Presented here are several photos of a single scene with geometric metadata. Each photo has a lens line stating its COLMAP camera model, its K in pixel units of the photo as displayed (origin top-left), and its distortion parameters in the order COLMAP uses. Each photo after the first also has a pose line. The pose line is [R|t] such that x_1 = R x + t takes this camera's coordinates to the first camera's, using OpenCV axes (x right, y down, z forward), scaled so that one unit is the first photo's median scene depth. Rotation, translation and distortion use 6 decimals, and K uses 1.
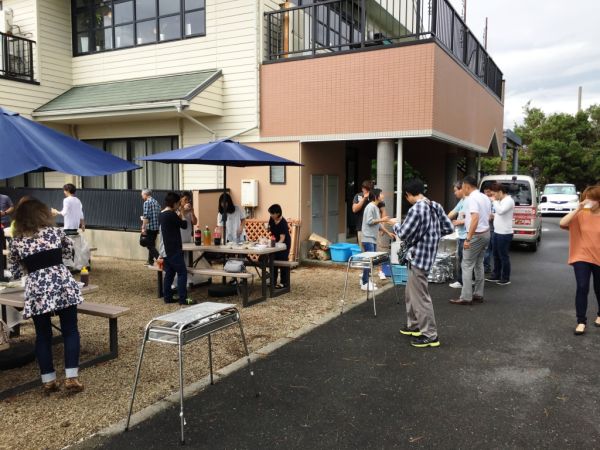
lens RADIAL K [[518.6, 0, 300.0], [0, 518.6, 225.0], [0, 0, 1]] dist [-0.000616, 0.003375]
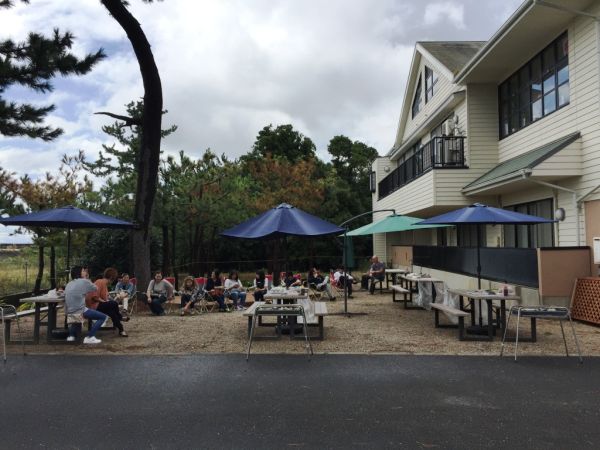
lens RADIAL K [[518.6, 0, 300.0], [0, 518.6, 225.0], [0, 0, 1]] dist [-0.000616, 0.003375]
pose [[0.459936, -0.046883, -0.886713, 0.478568], [-0.058835, 0.994802, -0.083116, 0.005846], [0.886001, 0.090398, 0.454787, 0.044479]]
